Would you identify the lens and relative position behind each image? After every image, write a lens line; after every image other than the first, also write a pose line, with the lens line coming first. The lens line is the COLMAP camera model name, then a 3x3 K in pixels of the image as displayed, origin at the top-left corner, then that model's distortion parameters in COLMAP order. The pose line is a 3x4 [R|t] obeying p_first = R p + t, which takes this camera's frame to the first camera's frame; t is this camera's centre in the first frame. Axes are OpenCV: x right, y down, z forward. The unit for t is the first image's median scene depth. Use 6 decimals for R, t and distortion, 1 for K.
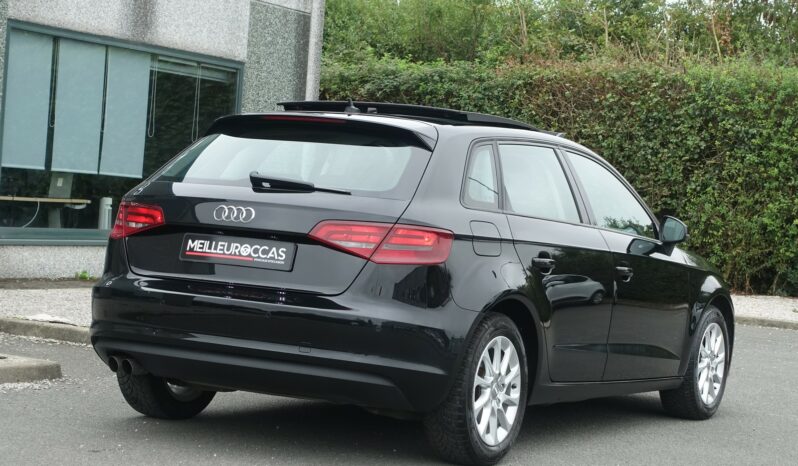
lens RADIAL K [[1786.1, 0, 398.7], [0, 1786.1, 233.5], [0, 0, 1]] dist [-0.058514, 0.000000]
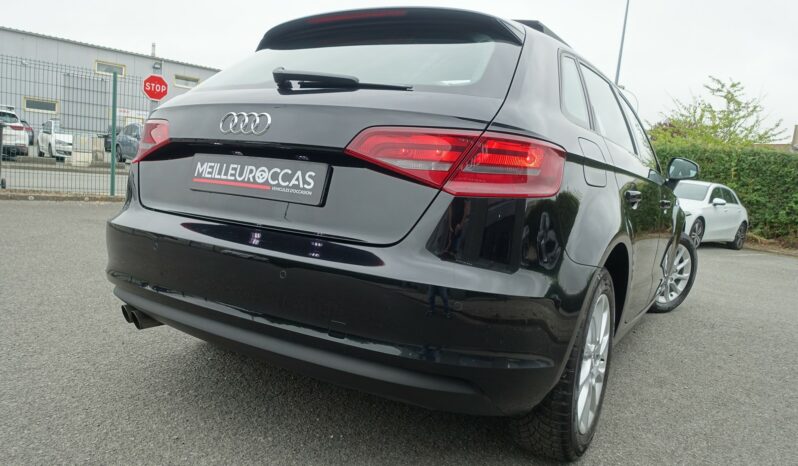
lens RADIAL K [[547.8, 0, 404.3], [0, 547.8, 233.3], [0, 0, 1]] dist [-0.000073, -0.002176]
pose [[0.998980, 0.008702, -0.044313, -0.020386], [-0.004796, 0.996154, 0.087490, 0.012975], [0.044904, -0.087188, 0.995179, 0.786543]]
